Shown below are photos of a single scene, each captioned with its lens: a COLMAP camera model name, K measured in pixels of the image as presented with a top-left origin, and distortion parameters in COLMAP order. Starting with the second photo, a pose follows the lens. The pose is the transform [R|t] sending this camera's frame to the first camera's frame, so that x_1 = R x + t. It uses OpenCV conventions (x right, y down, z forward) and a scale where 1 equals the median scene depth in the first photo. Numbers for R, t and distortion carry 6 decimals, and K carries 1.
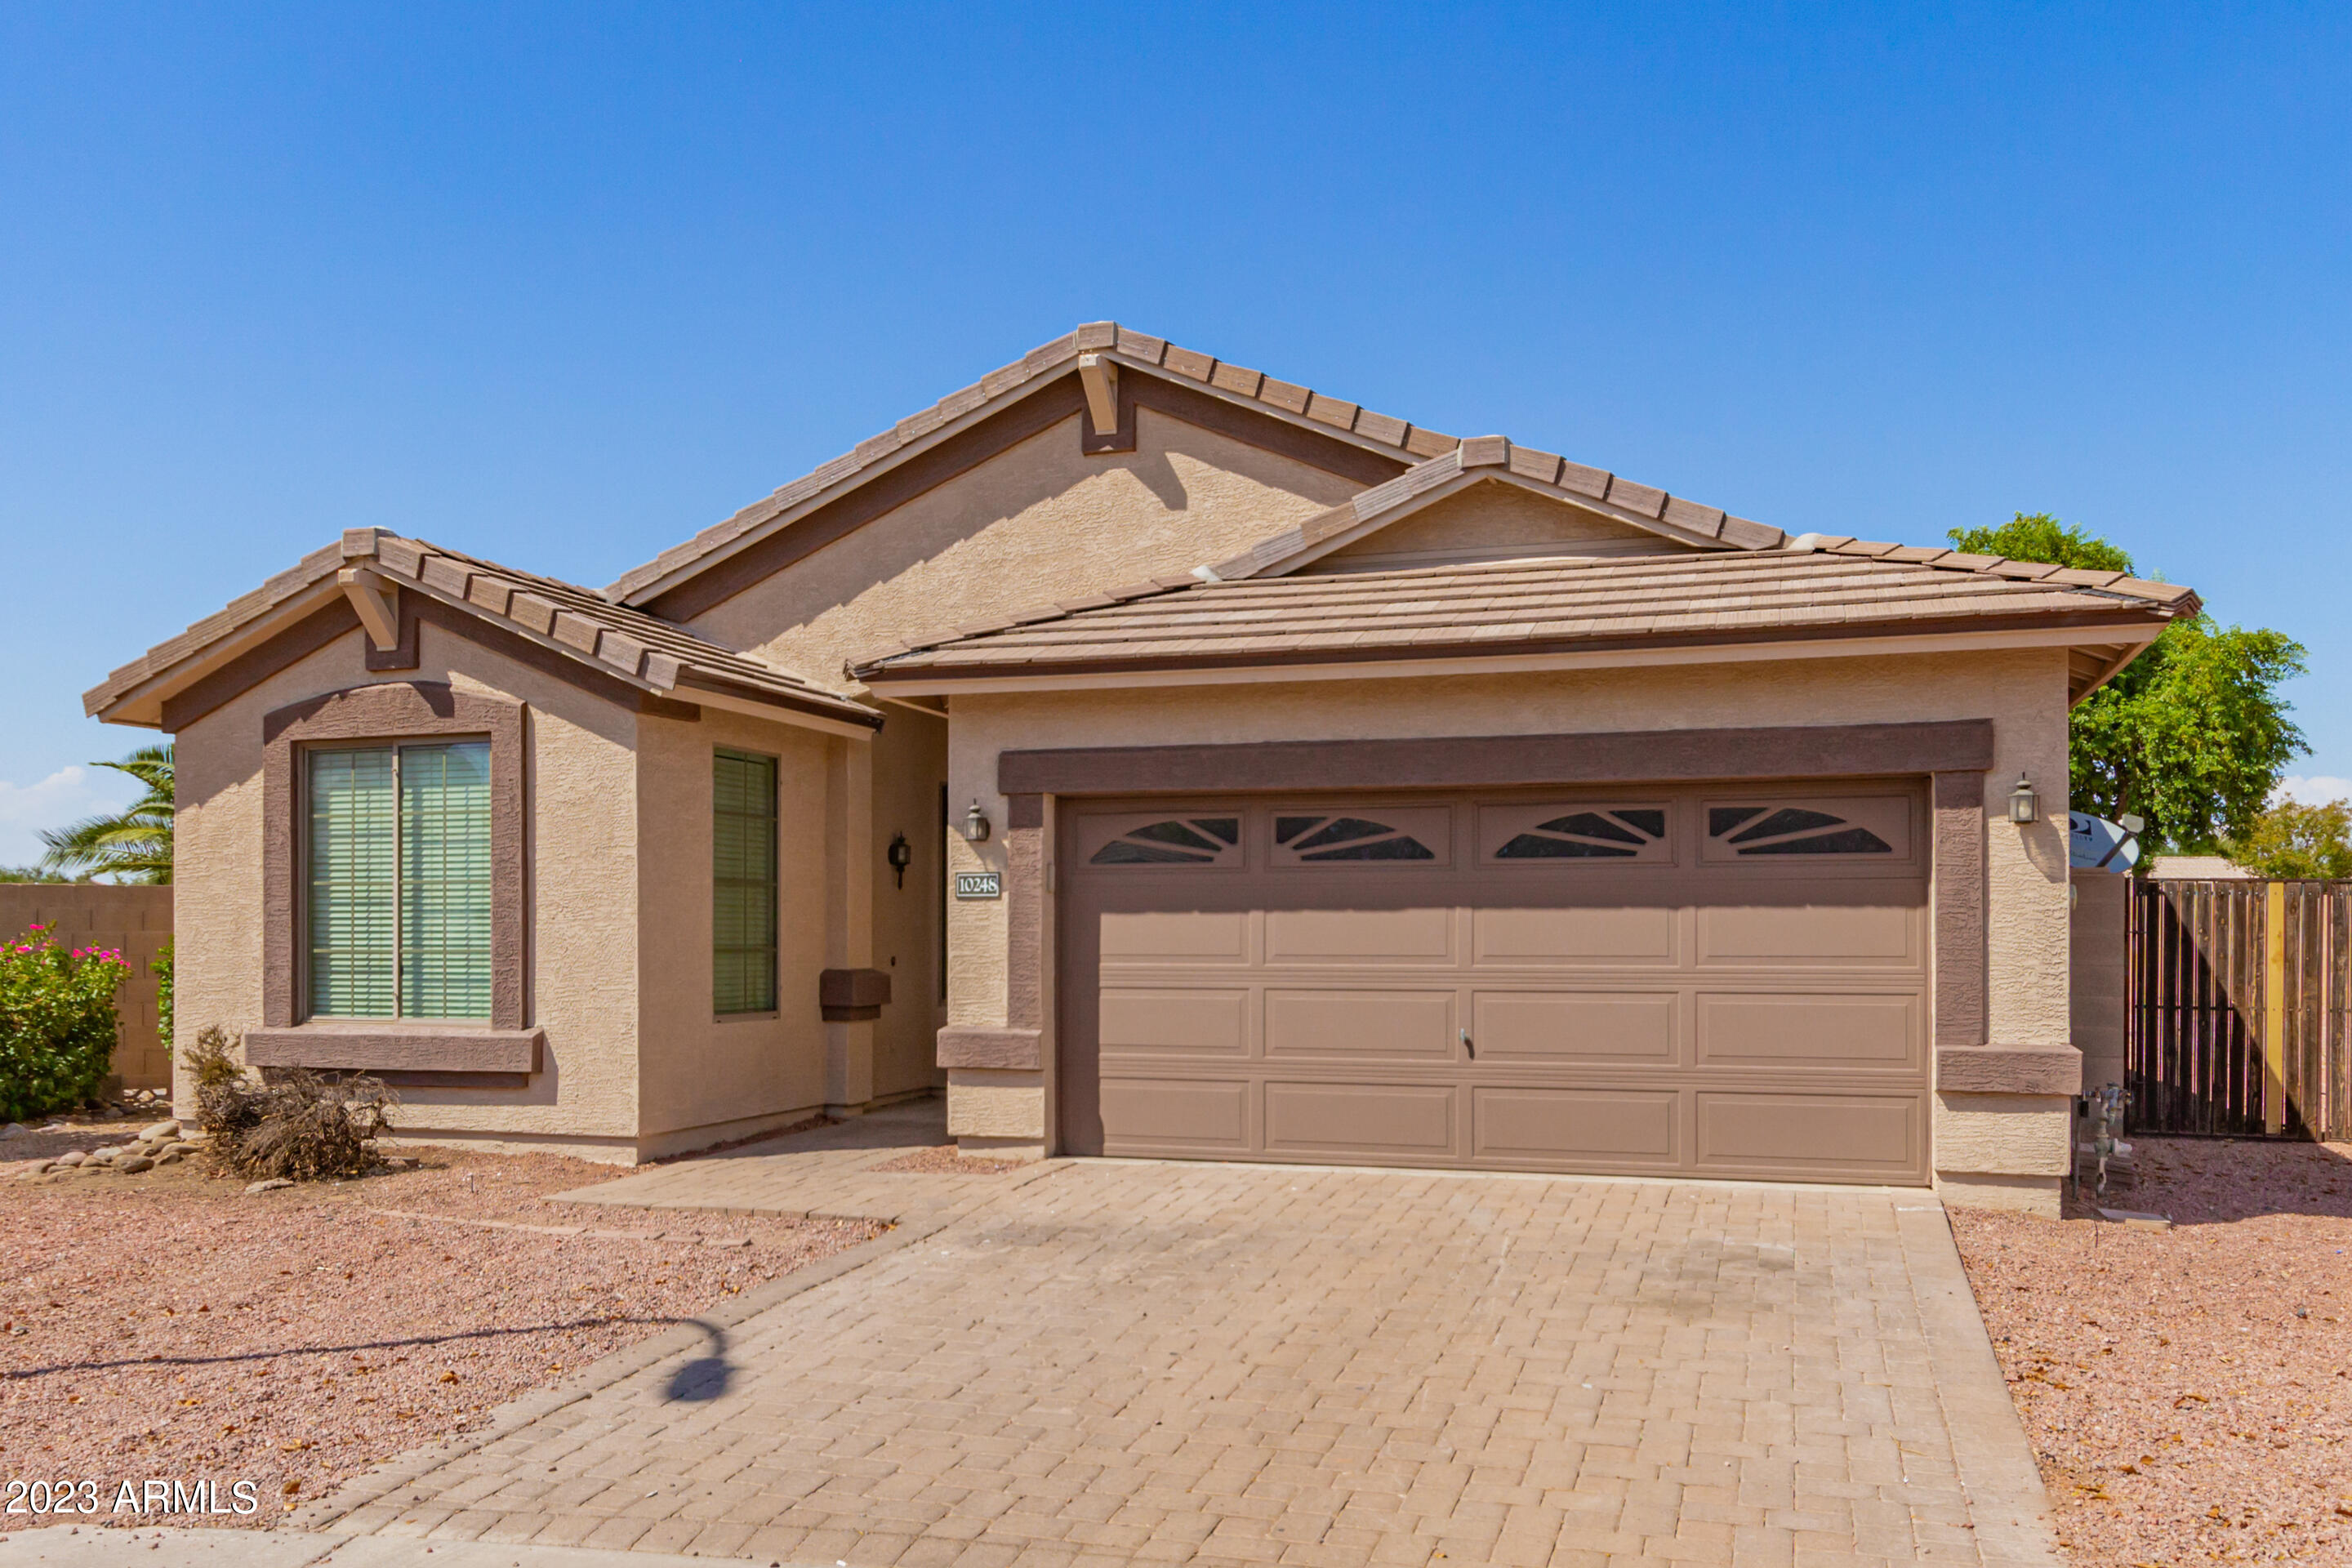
lens RADIAL K [[1774.6, 0, 1175.8], [0, 1774.6, 941.5], [0, 0, 1]] dist [-0.000404, -0.000177]
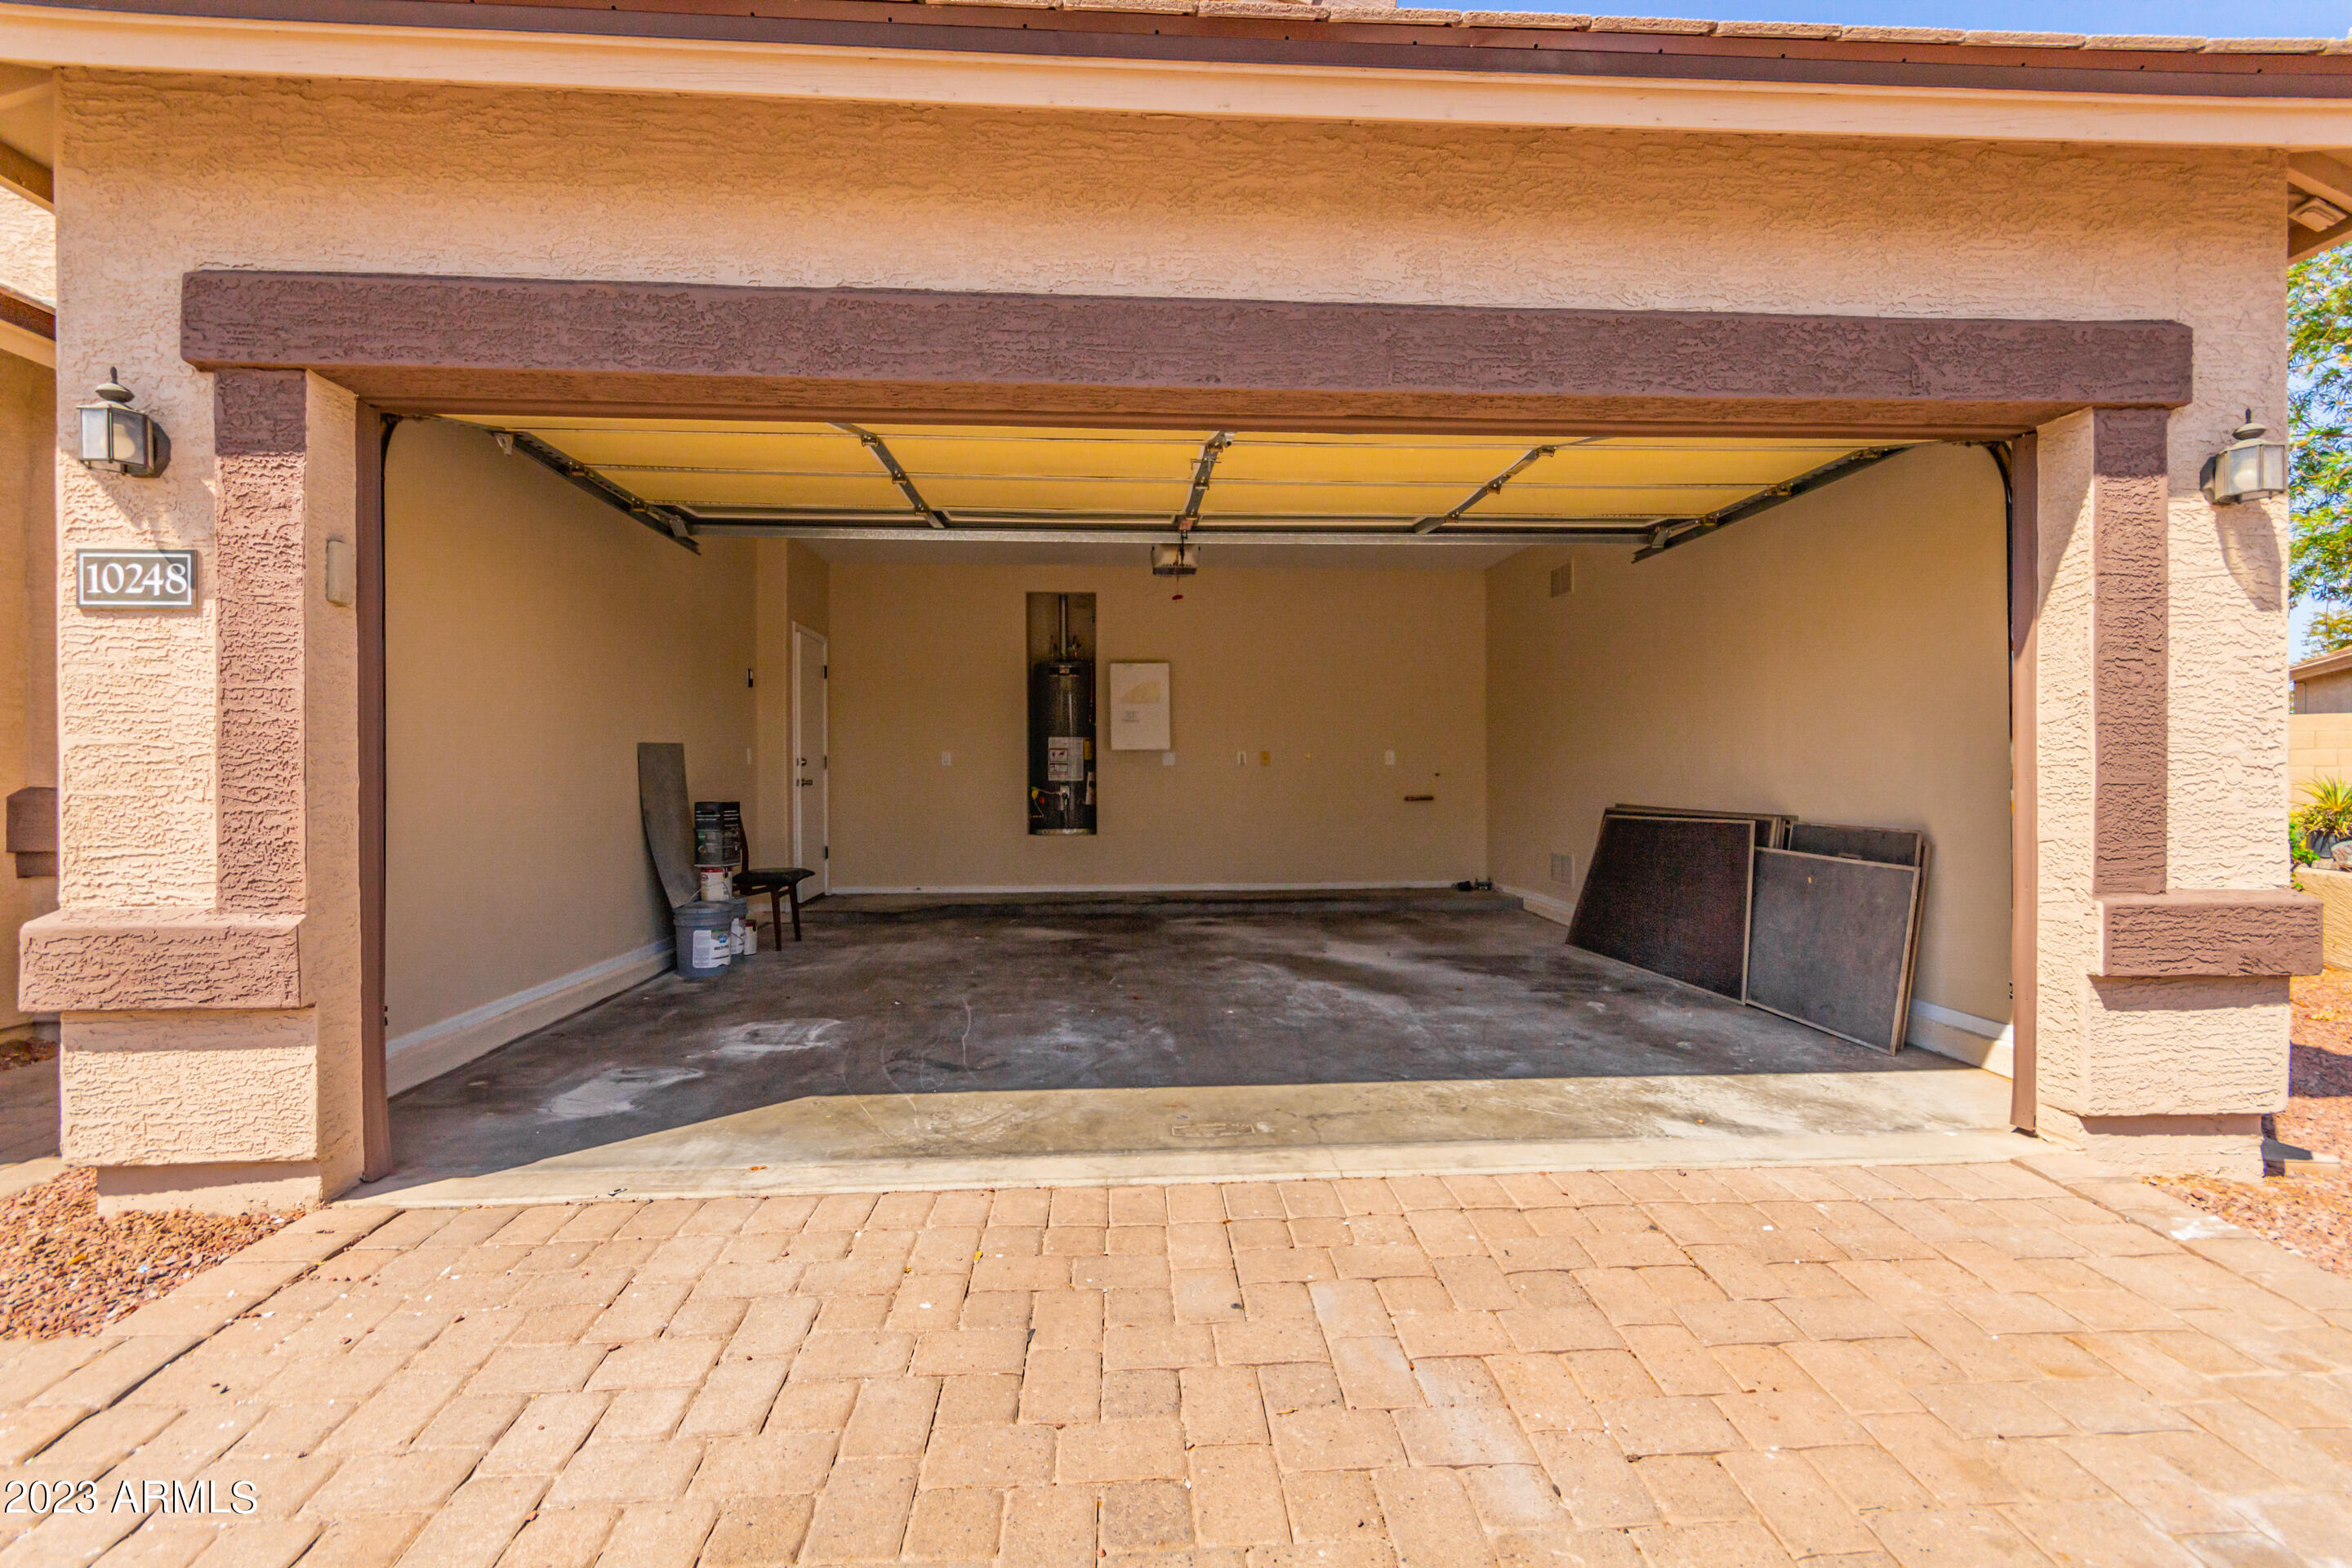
lens RADIAL K [[1101.6, 0, 1175.7], [0, 1101.6, 775.8], [0, 0, 1]] dist [0.002751, 0.000400]
pose [[0.935373, -0.003792, 0.353644, 0.028799], [0.004787, 0.999987, -0.001941, 0.017541], [-0.353631, 0.003508, 0.935378, 0.679130]]
